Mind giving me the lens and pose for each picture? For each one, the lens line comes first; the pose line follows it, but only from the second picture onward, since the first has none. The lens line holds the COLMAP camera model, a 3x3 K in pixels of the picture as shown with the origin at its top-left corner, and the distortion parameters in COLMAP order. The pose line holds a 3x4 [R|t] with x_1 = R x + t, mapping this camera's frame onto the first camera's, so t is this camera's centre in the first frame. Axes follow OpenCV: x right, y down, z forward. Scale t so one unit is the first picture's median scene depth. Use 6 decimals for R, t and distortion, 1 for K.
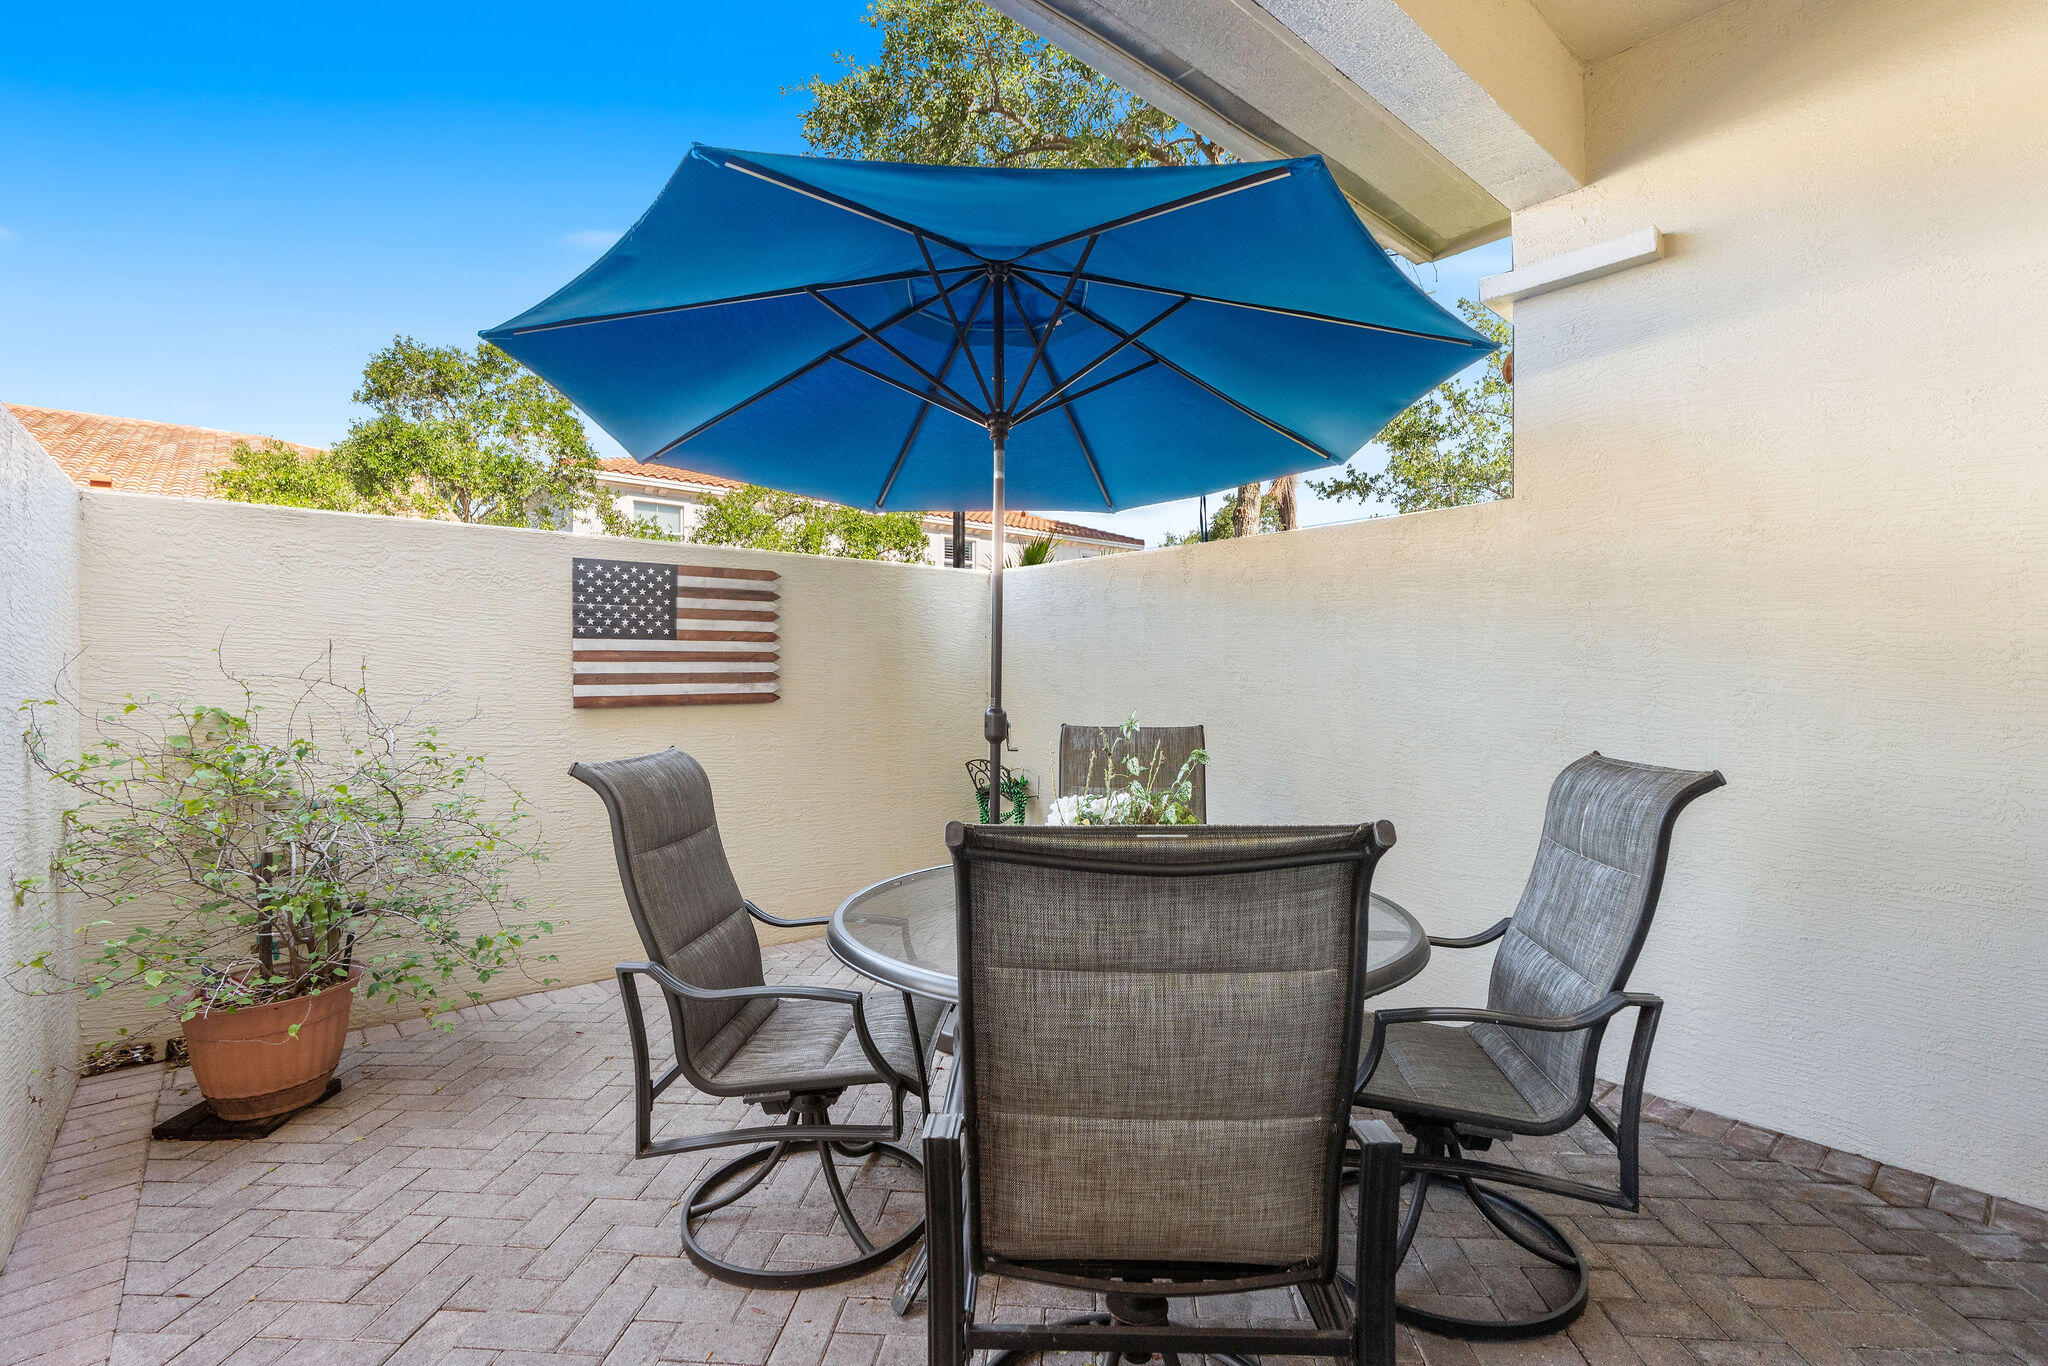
lens RADIAL K [[922.4, 0, 1032.0], [0, 922.4, 674.2], [0, 0, 1]] dist [-0.008160, 0.002805]
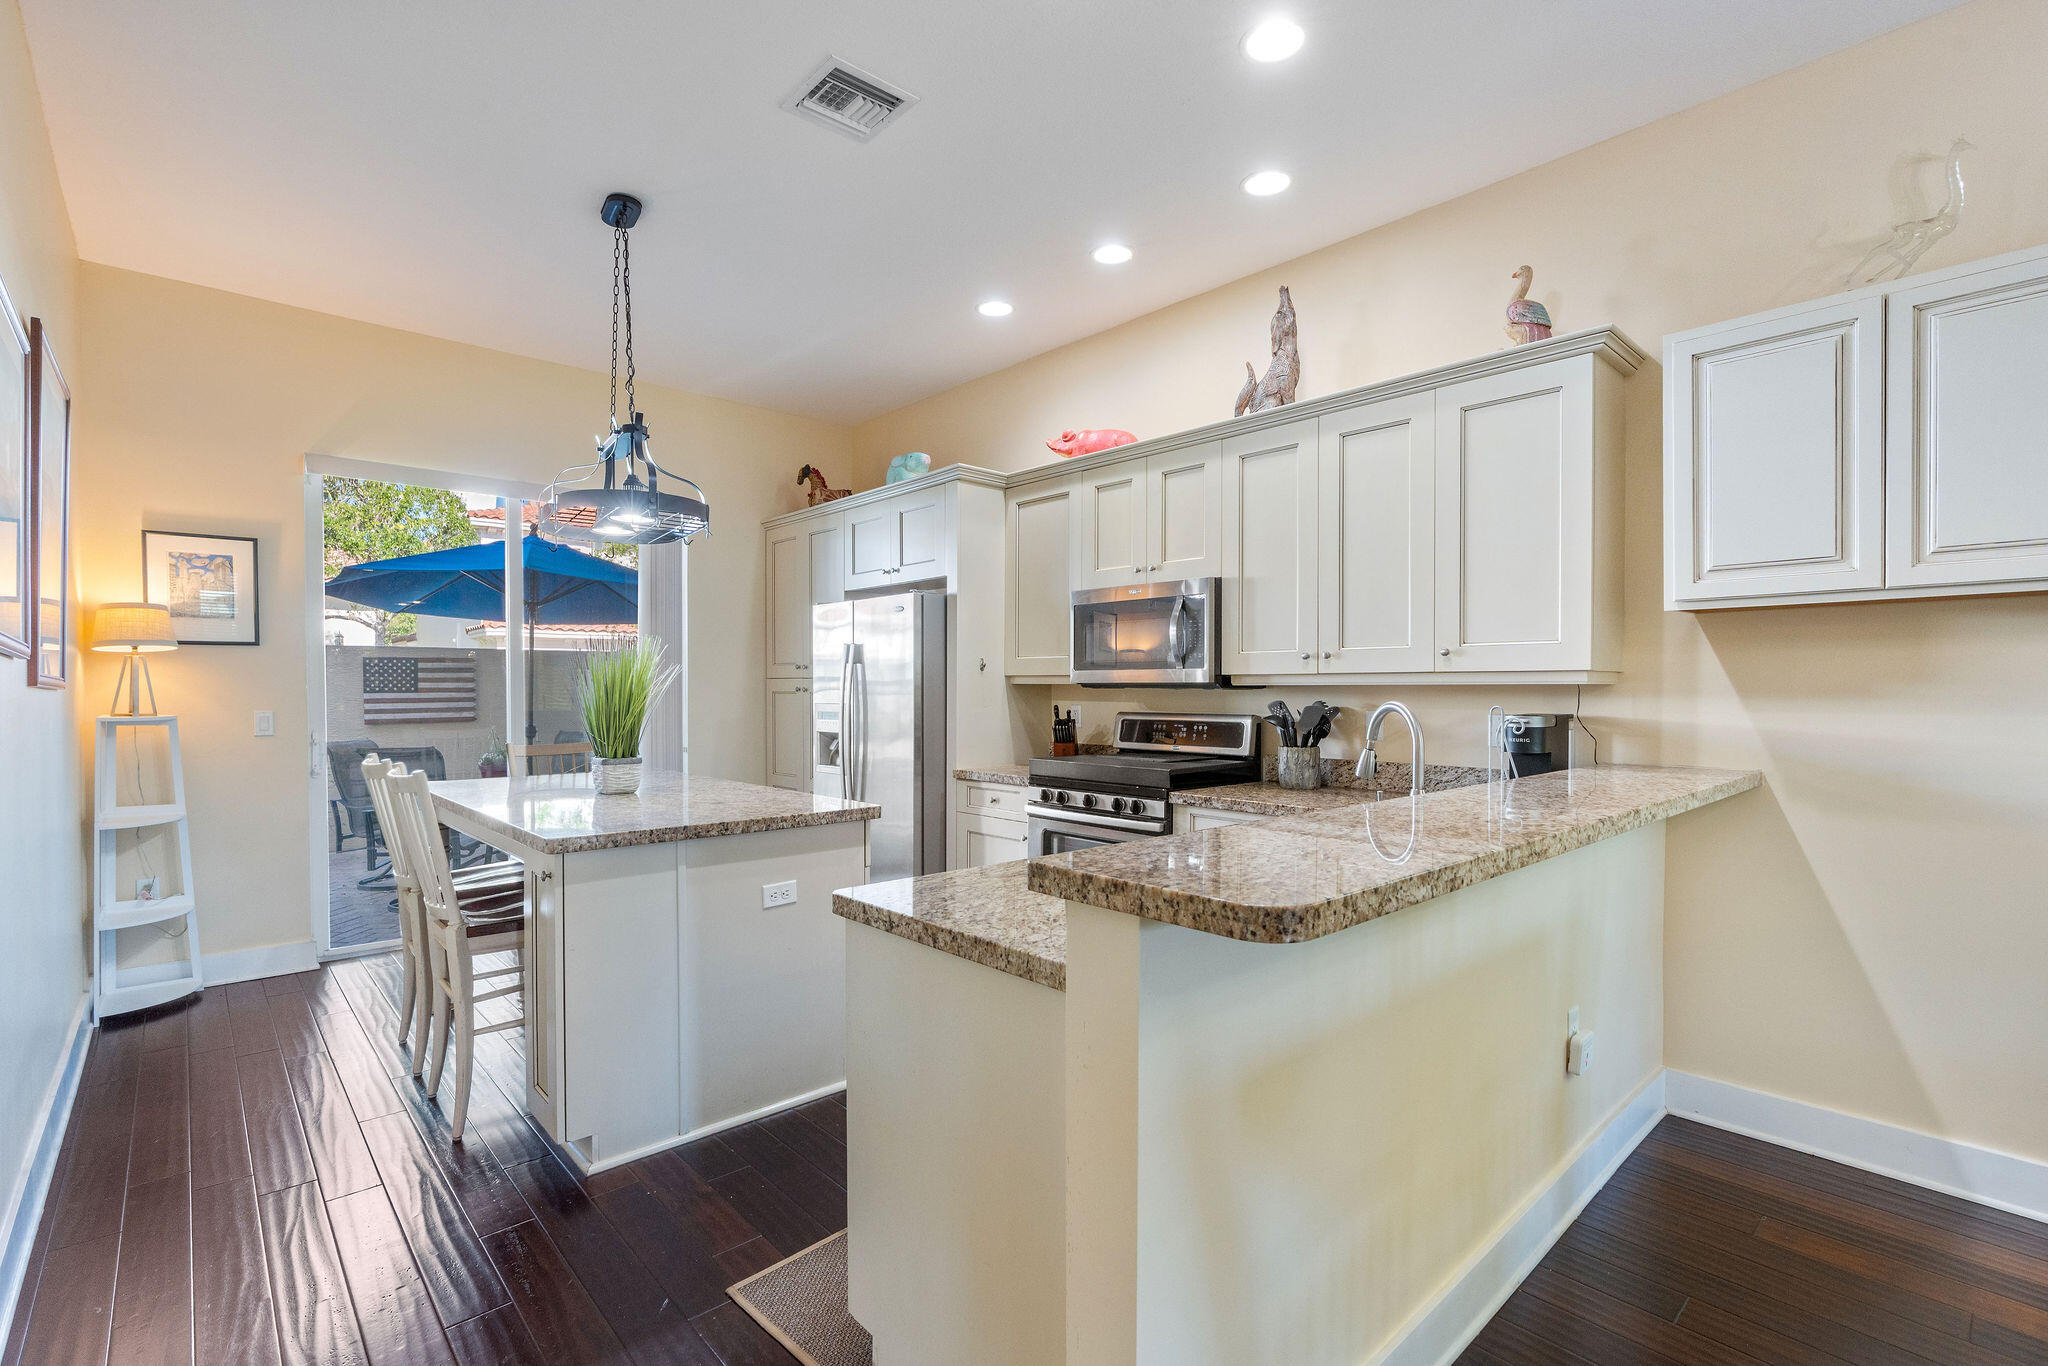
lens RADIAL K [[922.4, 0, 1018.7], [0, 922.4, 705.1], [0, 0, 1]] dist [-0.008160, 0.002805]
pose [[0.999698, -0.001811, 0.024520, 0.962567], [0.001313, 0.999793, 0.020305, -0.049836], [-0.024552, -0.020267, 0.999493, -1.178502]]
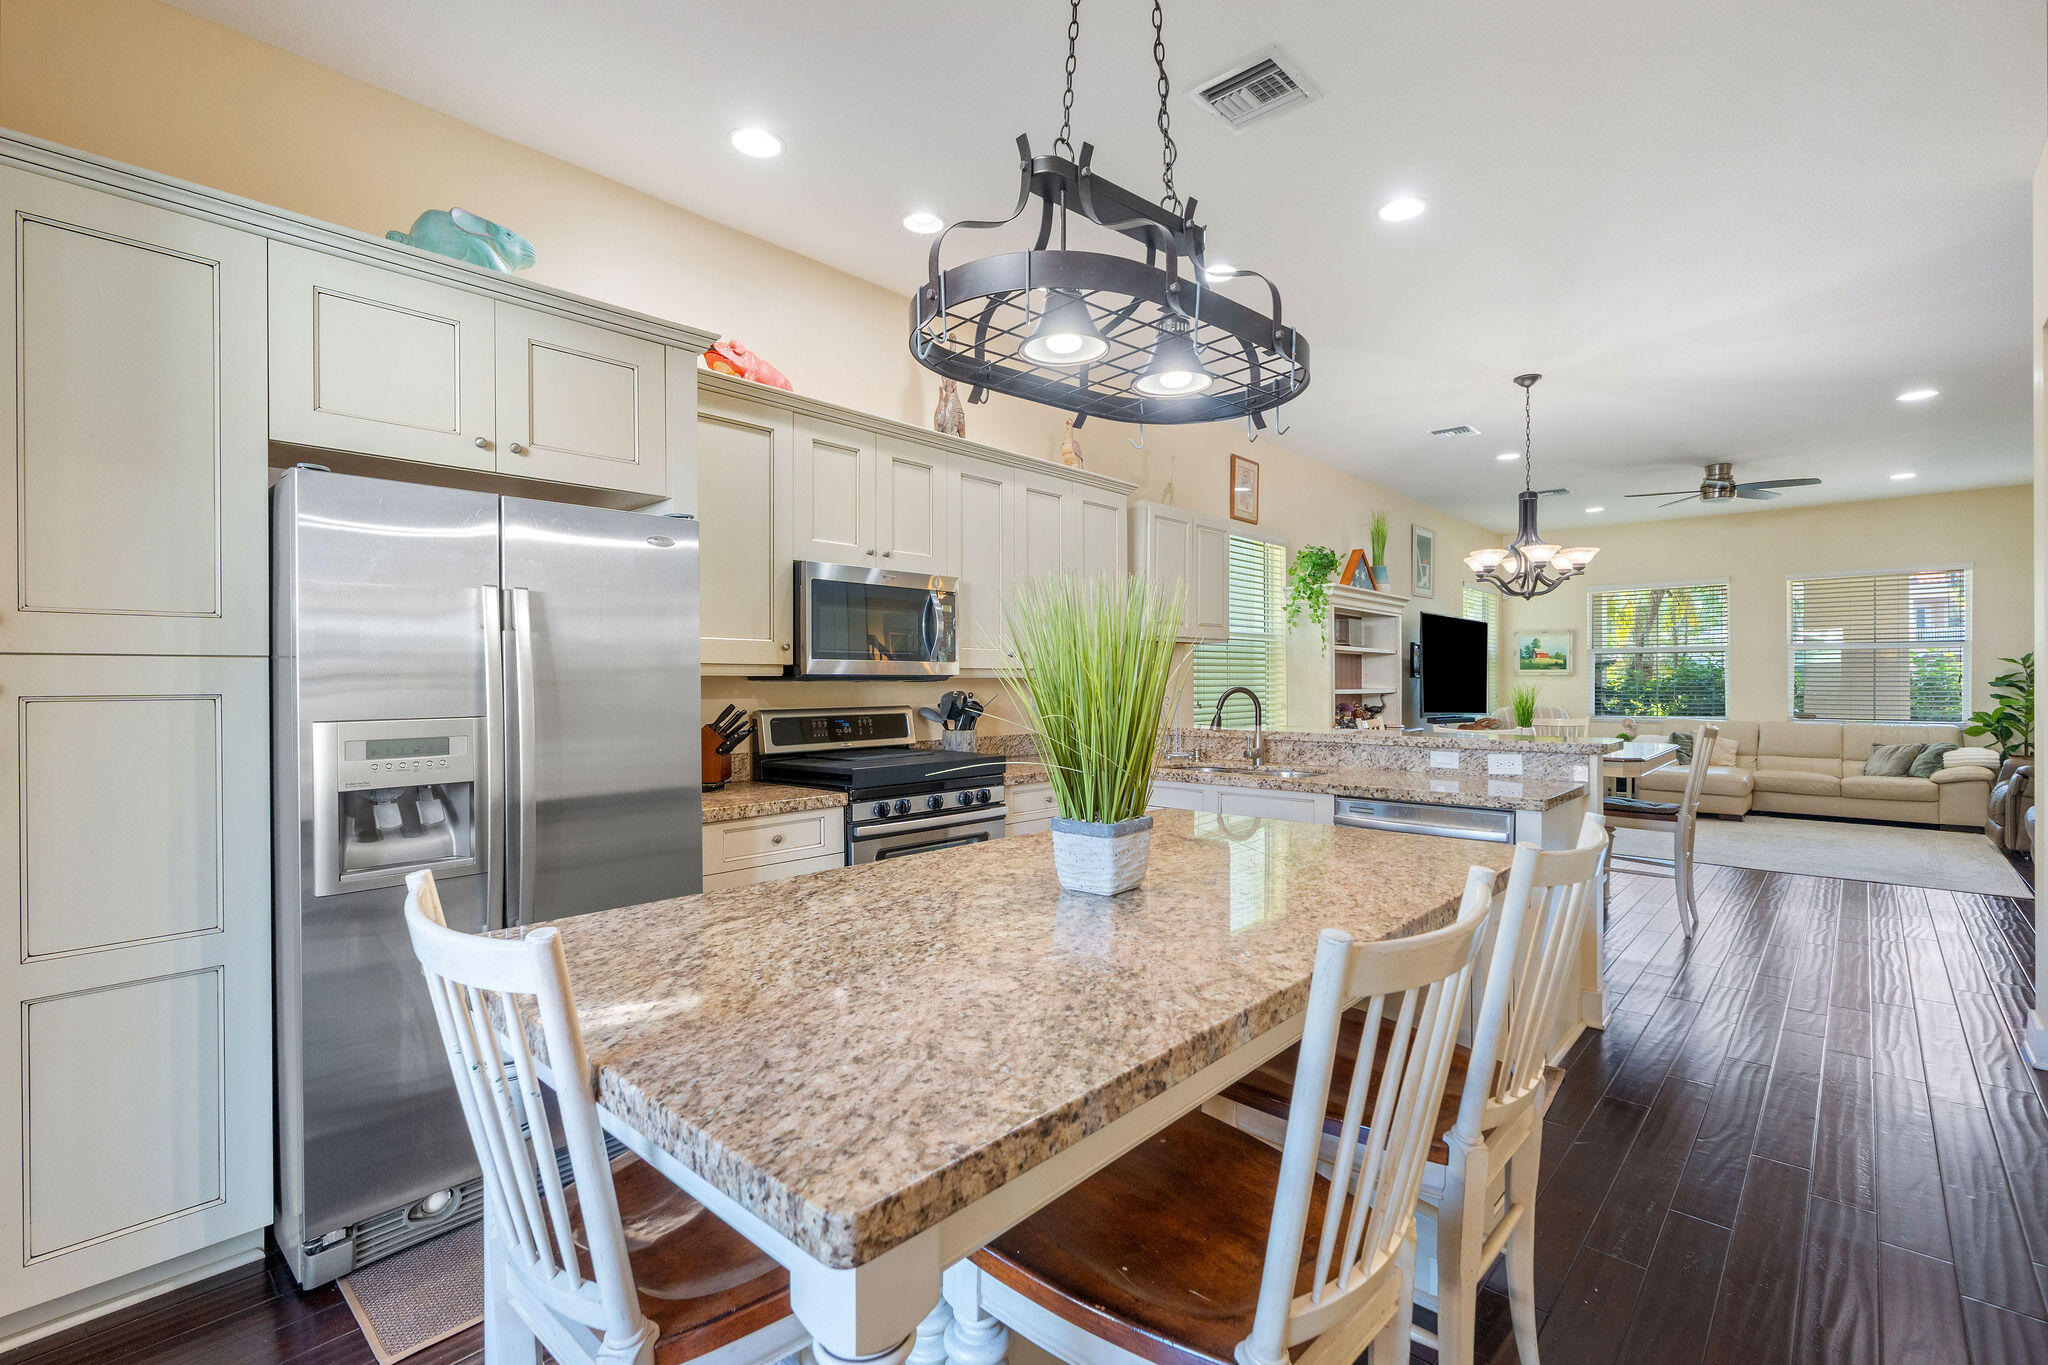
lens RADIAL K [[922.4, 0, 1017.5], [0, 922.4, 678.1], [0, 0, 1]] dist [-0.008160, 0.002805]
pose [[-0.110409, 0.000366, 0.993886, 0.205739], [0.000522, 1.000000, -0.000311, -0.049974], [-0.993886, 0.000484, -0.110409, -0.246574]]
